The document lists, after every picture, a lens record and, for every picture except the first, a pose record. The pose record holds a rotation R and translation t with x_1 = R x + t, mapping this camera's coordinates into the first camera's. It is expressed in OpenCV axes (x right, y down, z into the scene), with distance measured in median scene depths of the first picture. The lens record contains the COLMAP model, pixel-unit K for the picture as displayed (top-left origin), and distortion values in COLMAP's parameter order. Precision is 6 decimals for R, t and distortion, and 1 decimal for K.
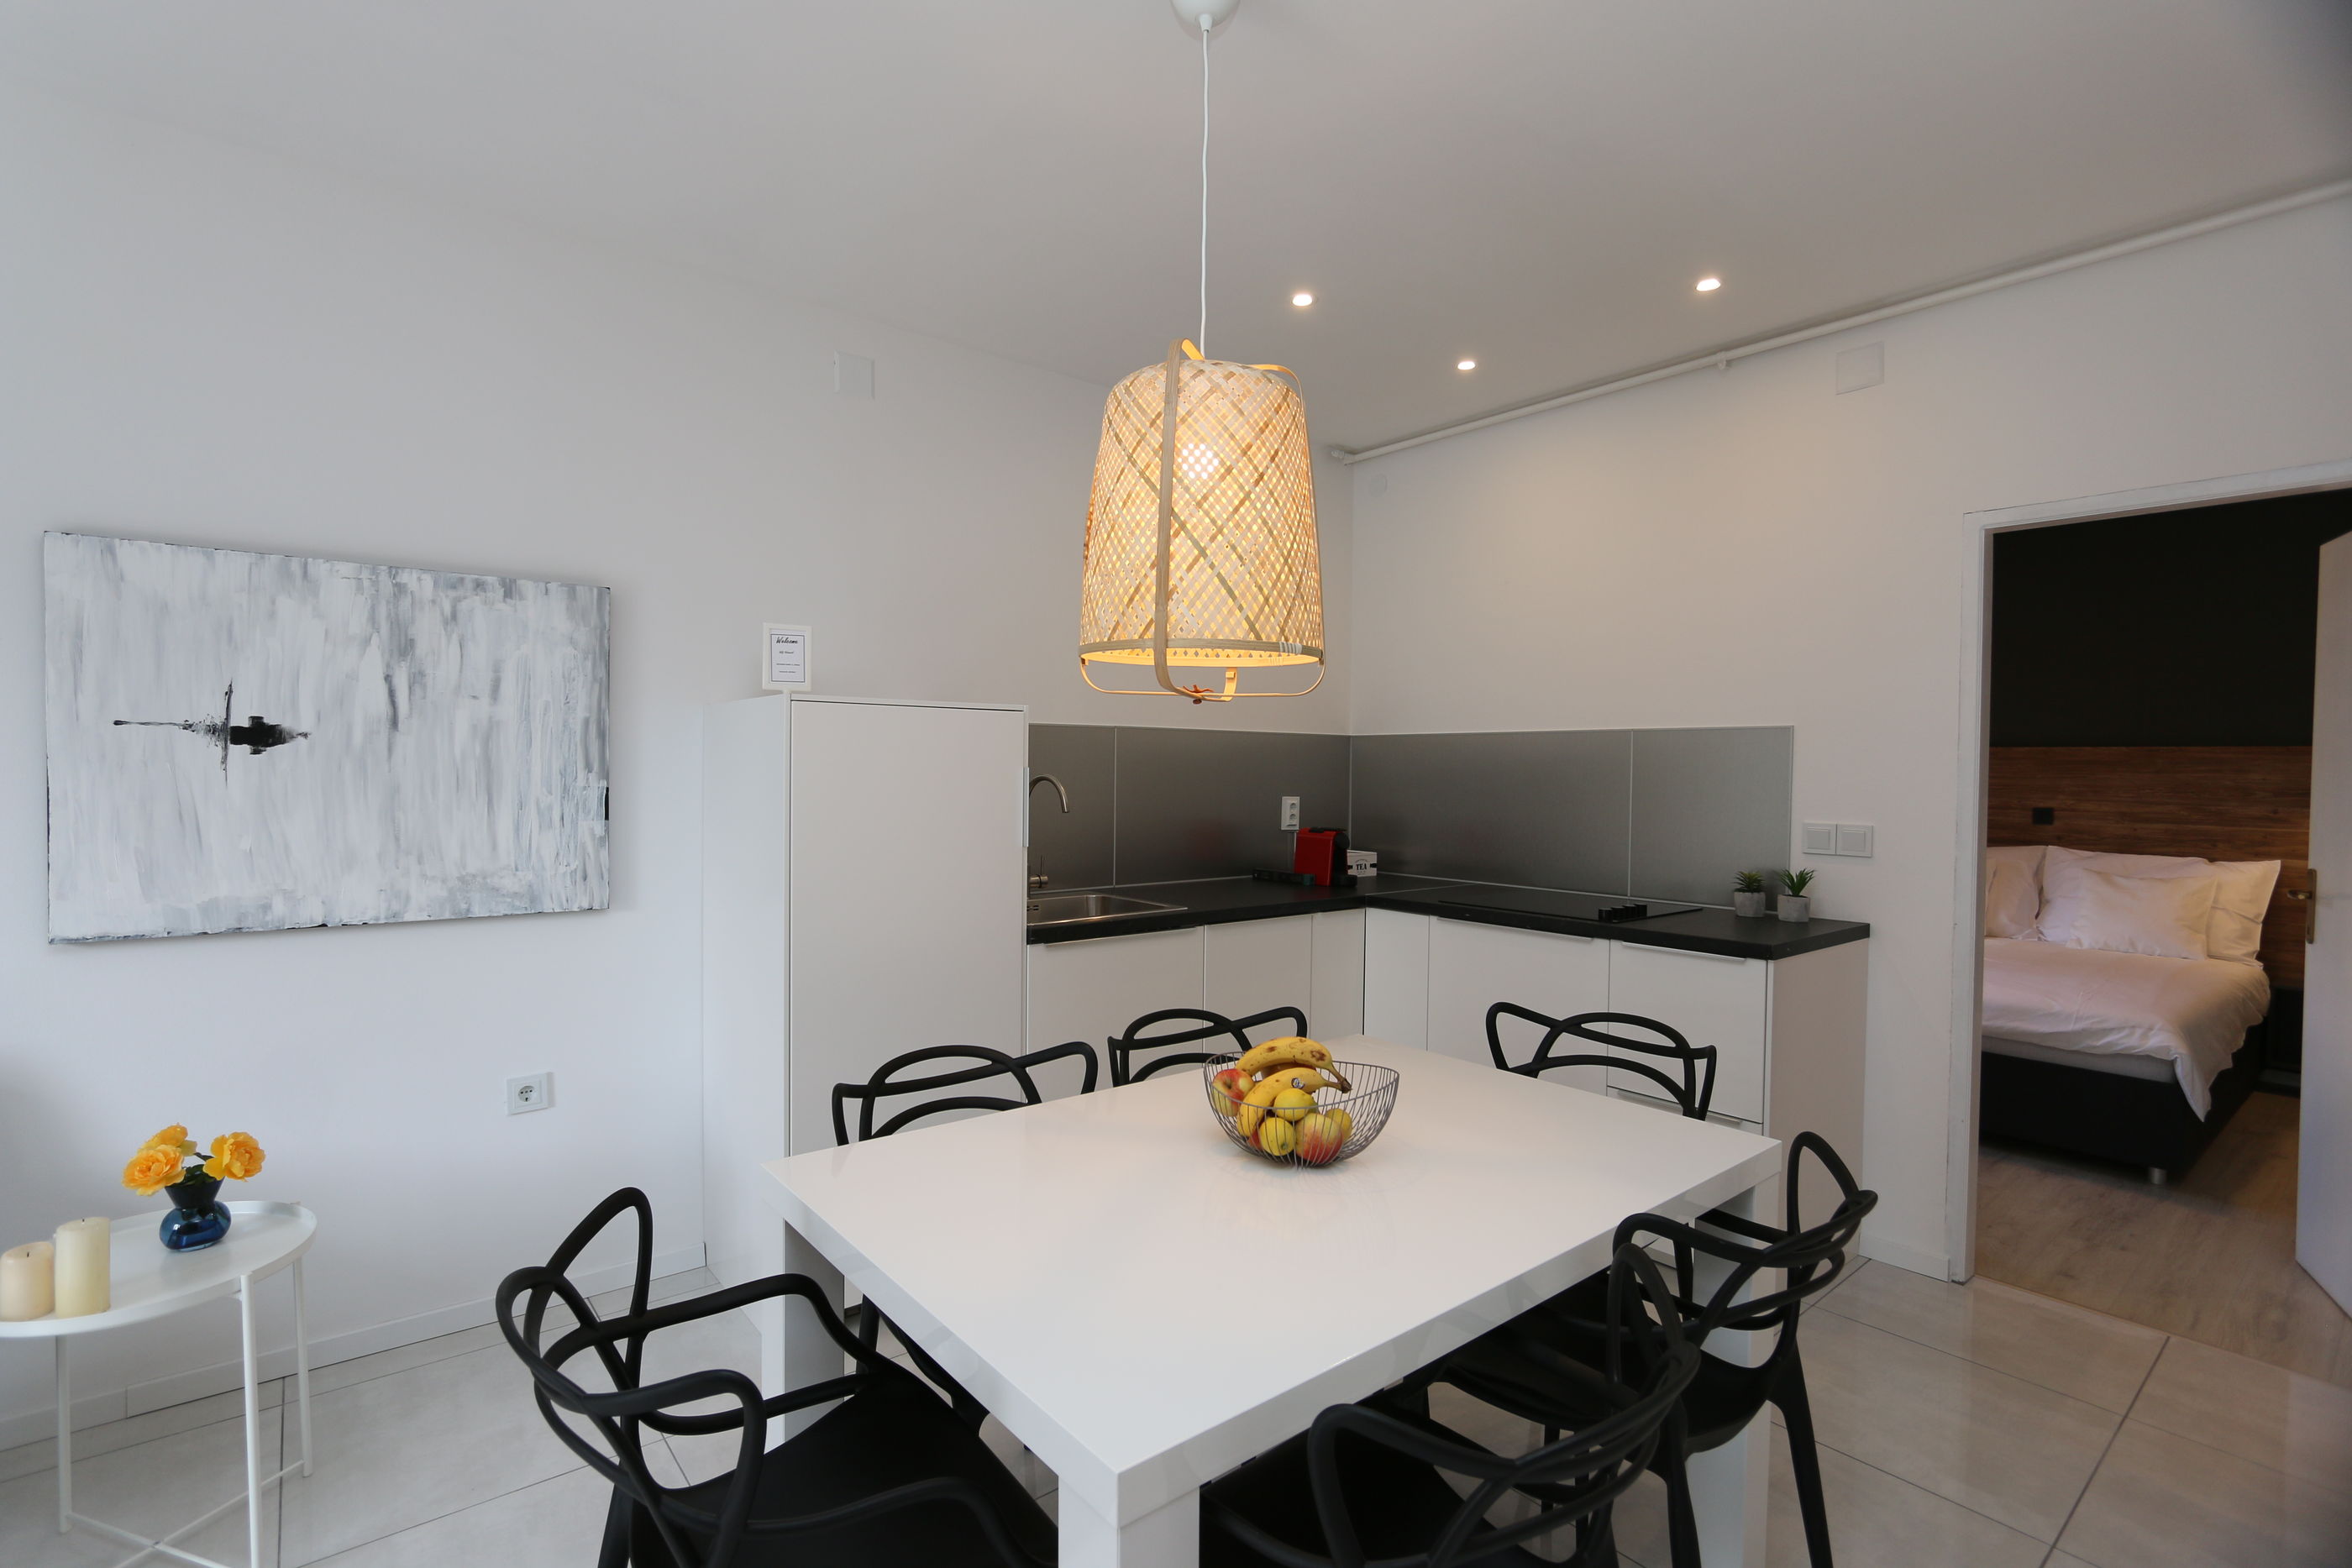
lens RADIAL K [[1081.0, 0, 1176.0], [0, 1081.0, 784.0], [0, 0, 1]] dist [-0.000251, -0.000236]
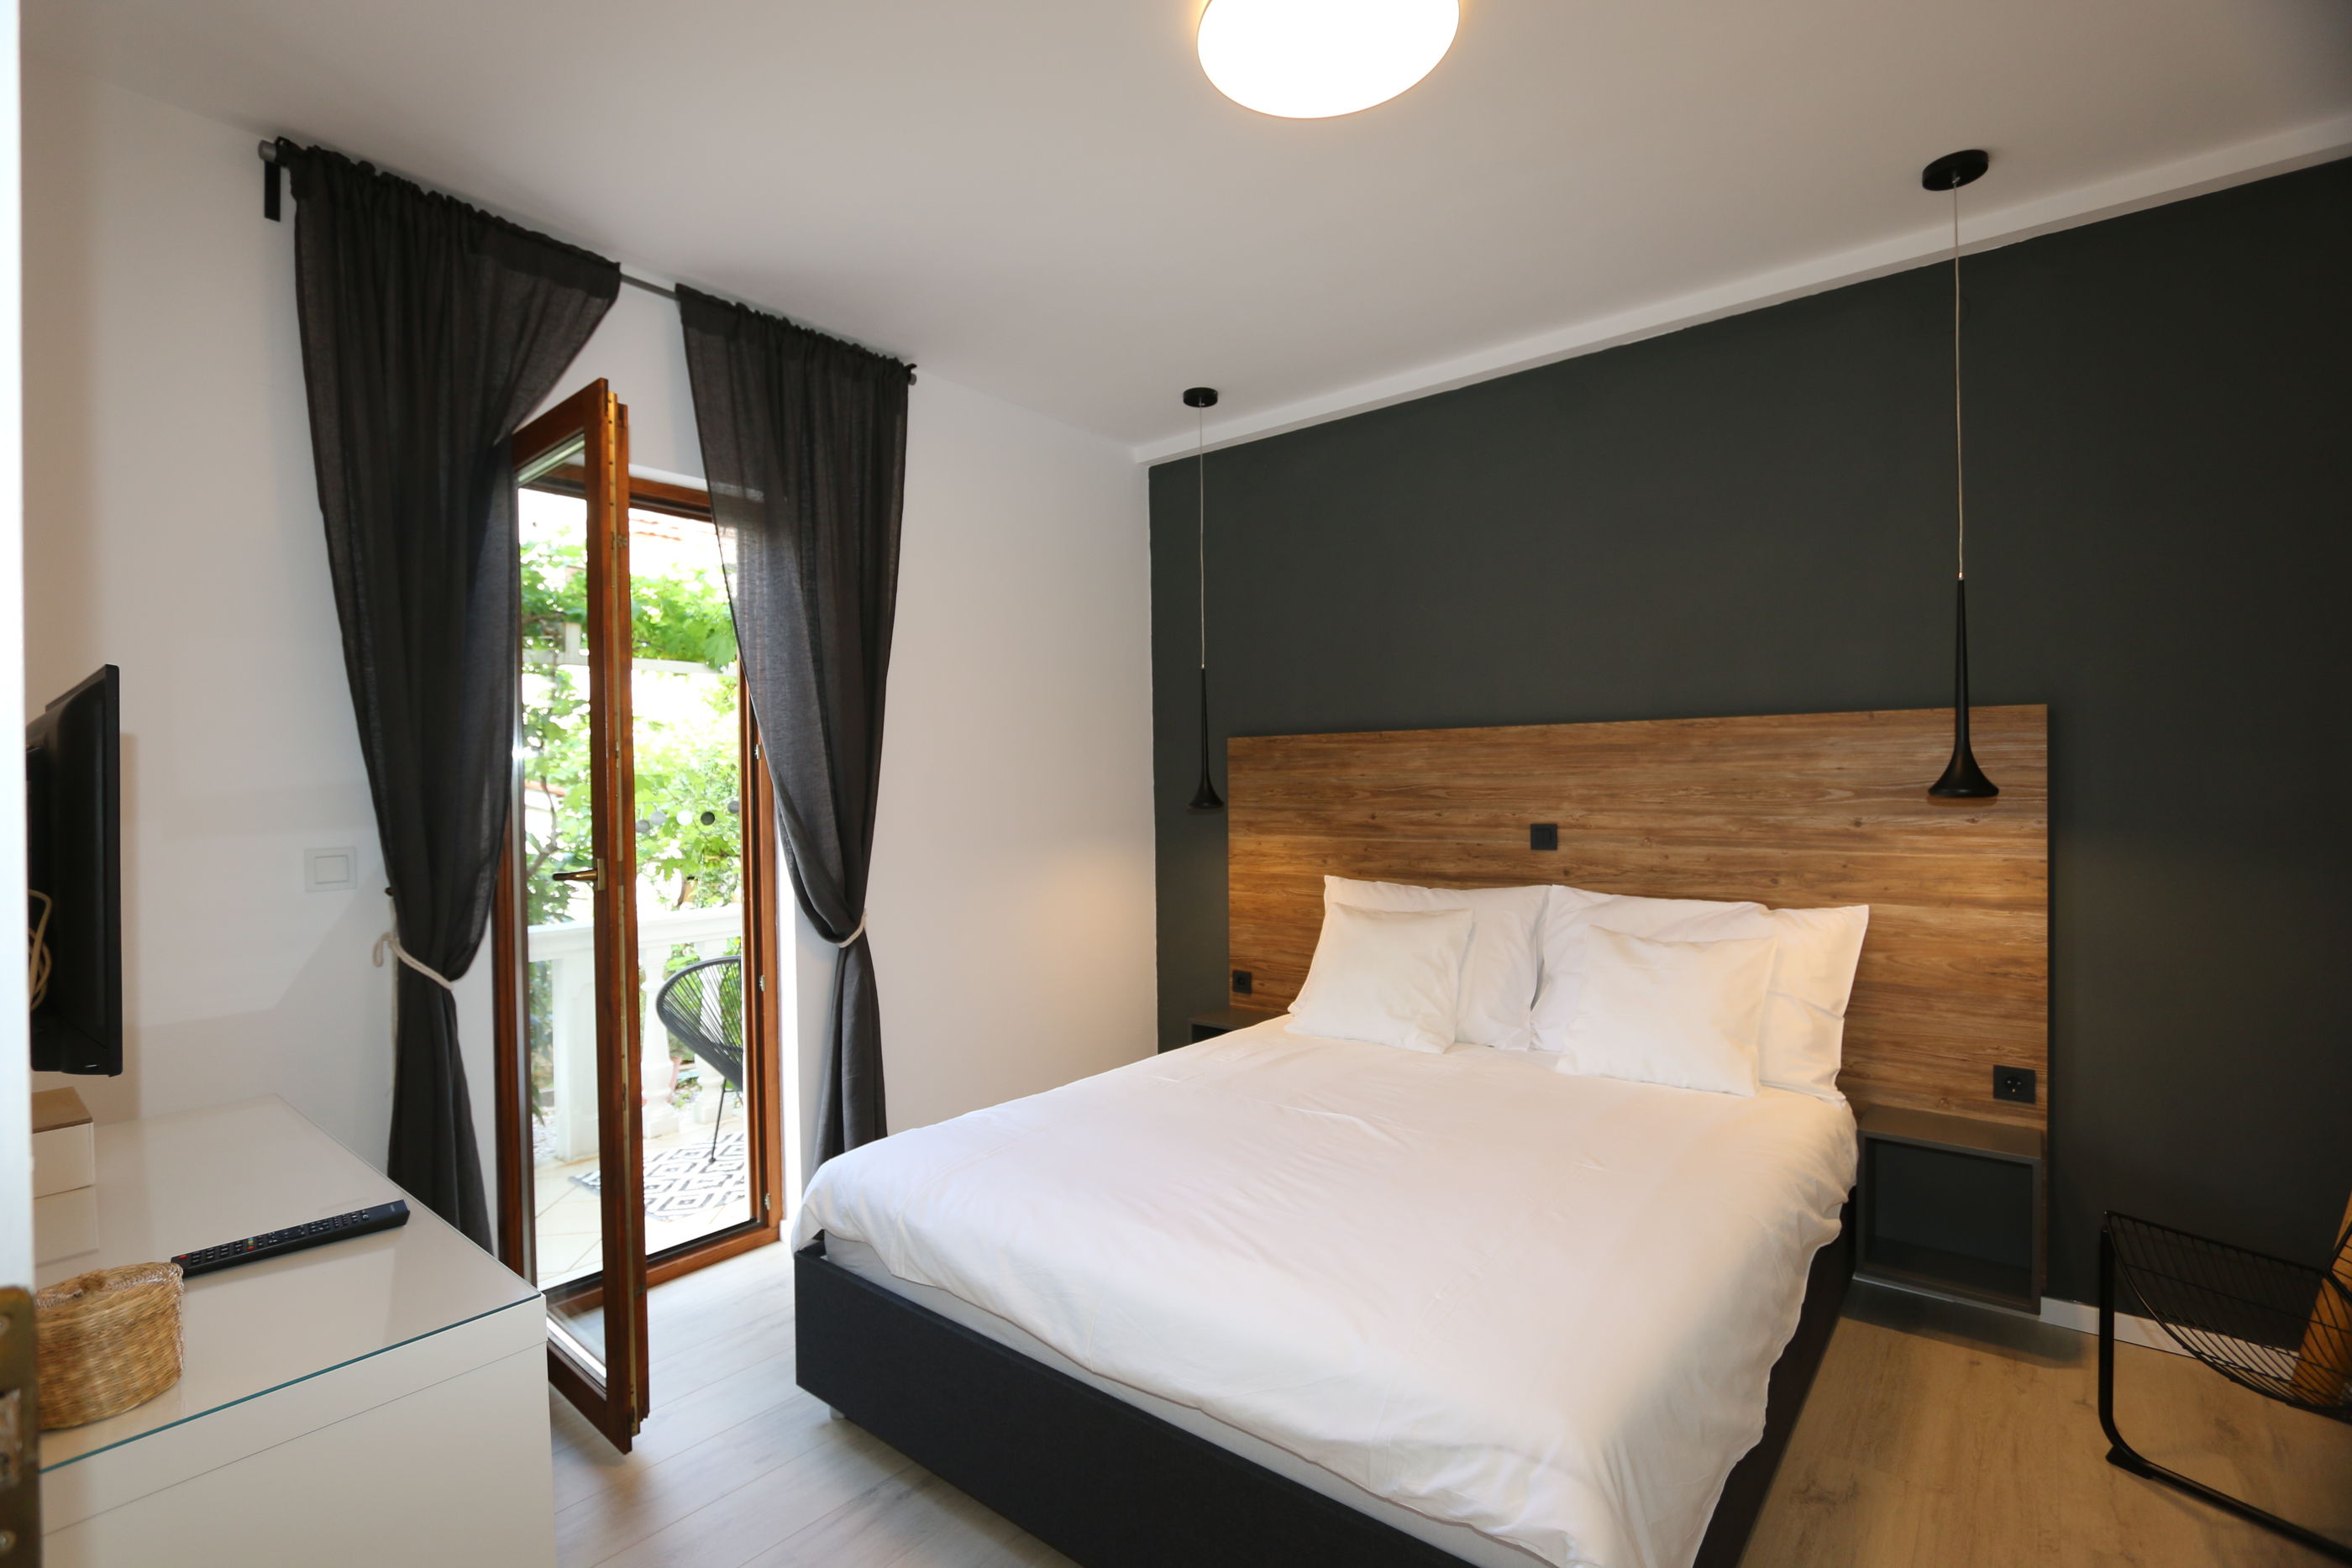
lens RADIAL K [[1068.0, 0, 1176.0], [0, 1068.0, 784.0], [0, 0, 1]] dist [0.001142, 0.000174]
pose [[0.980146, -0.023104, 0.196926, 0.522085], [0.026081, 0.999581, -0.012537, 0.001791], [-0.196554, 0.017424, 0.980338, 0.485786]]
